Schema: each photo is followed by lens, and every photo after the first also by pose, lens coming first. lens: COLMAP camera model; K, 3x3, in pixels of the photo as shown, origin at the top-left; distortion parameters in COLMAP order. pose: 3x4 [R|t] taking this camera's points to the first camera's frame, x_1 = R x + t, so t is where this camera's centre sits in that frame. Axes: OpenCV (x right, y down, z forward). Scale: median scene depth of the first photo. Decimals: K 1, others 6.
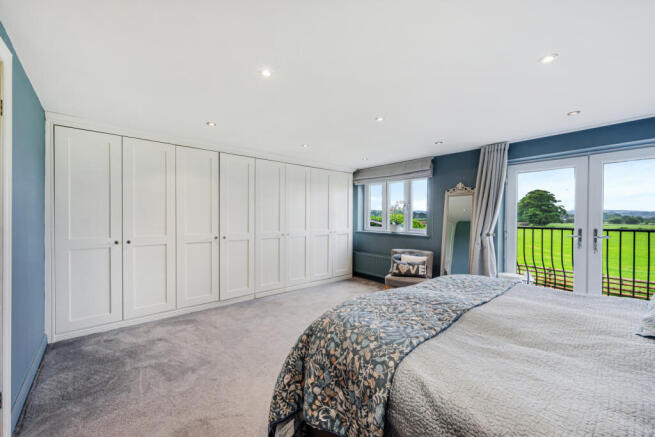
lens RADIAL K [[266.4, 0, 328.6], [0, 266.4, 217.9], [0, 0, 1]] dist [0.003047, 0.000044]
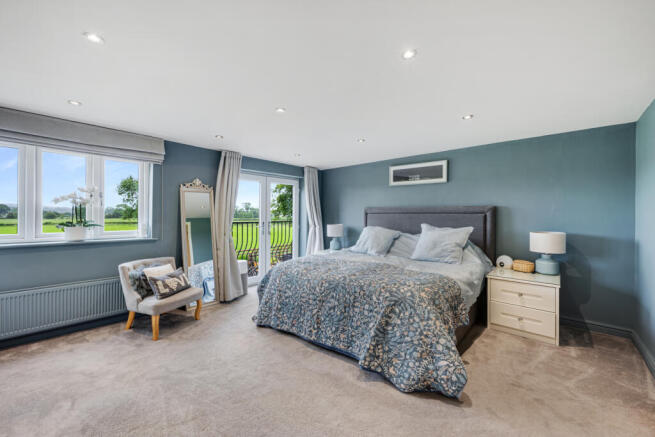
lens RADIAL K [[266.4, 0, 329.1], [0, 266.4, 215.5], [0, 0, 1]] dist [0.003047, 0.000044]
pose [[-0.135345, -0.008580, 0.990761, -0.518268], [-0.002756, 0.999962, 0.008283, -0.009538], [-0.990795, -0.001610, -0.135364, 0.661265]]
